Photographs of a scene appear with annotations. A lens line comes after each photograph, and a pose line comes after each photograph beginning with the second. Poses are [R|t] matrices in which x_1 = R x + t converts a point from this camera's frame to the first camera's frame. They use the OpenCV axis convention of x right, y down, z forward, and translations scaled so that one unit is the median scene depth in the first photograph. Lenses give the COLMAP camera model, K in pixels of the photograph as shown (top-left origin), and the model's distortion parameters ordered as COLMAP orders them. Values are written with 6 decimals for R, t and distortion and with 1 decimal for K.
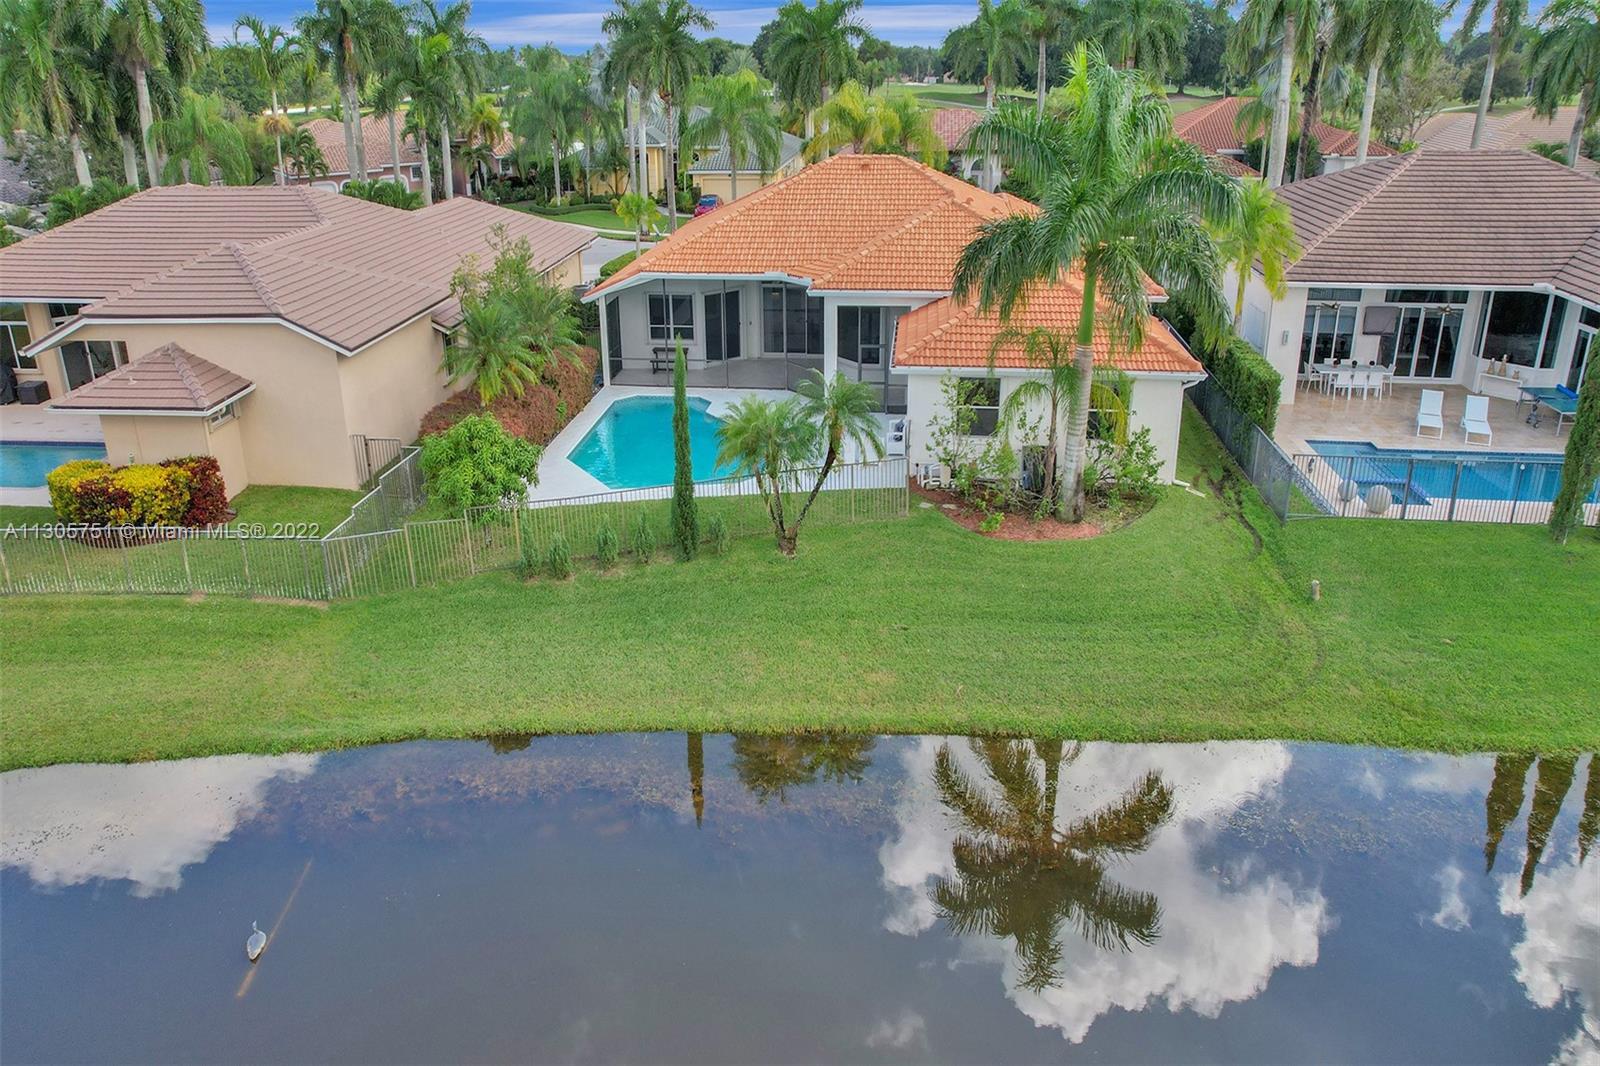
lens RADIAL K [[1051.7, 0, 799.5], [0, 1051.7, 381.2], [0, 0, 1]] dist [-0.000665, 0.001087]
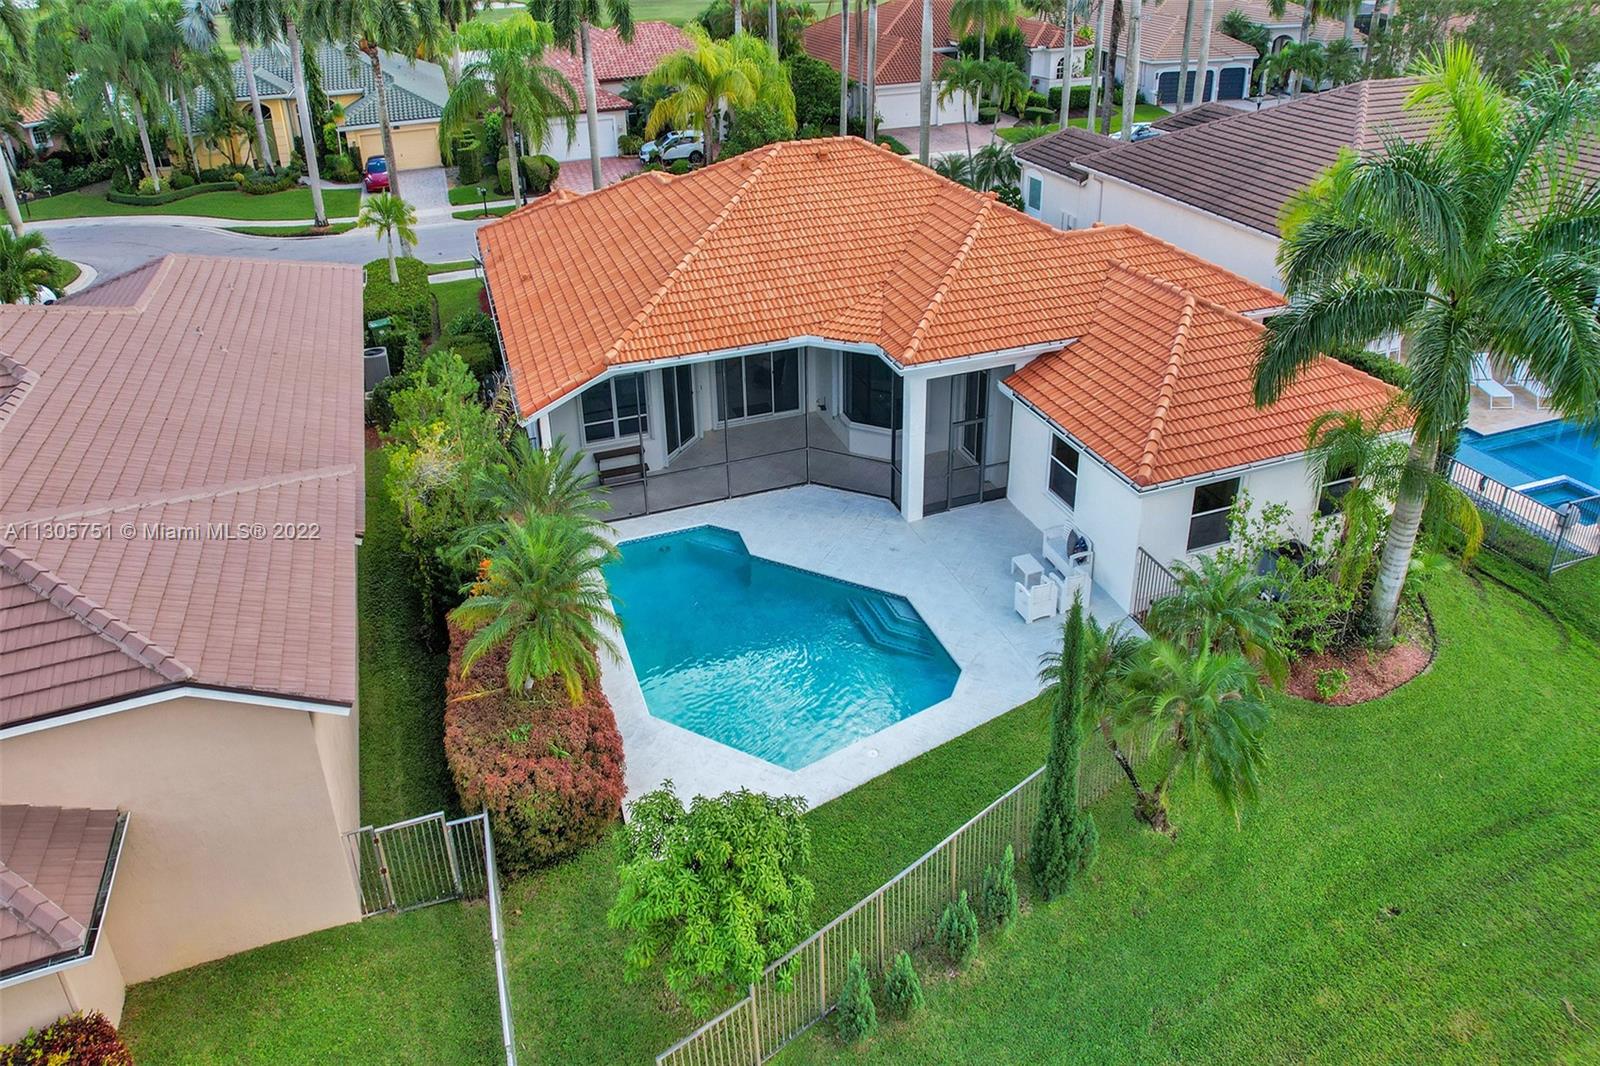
lens RADIAL K [[1051.7, 0, 799.5], [0, 1051.7, 381.2], [0, 0, 1]] dist [-0.000665, 0.001087]
pose [[0.908121, -0.180313, 0.377895, -0.392723], [0.140350, 0.981397, 0.130999, -0.221238], [-0.394486, -0.065926, 0.916534, 0.449692]]
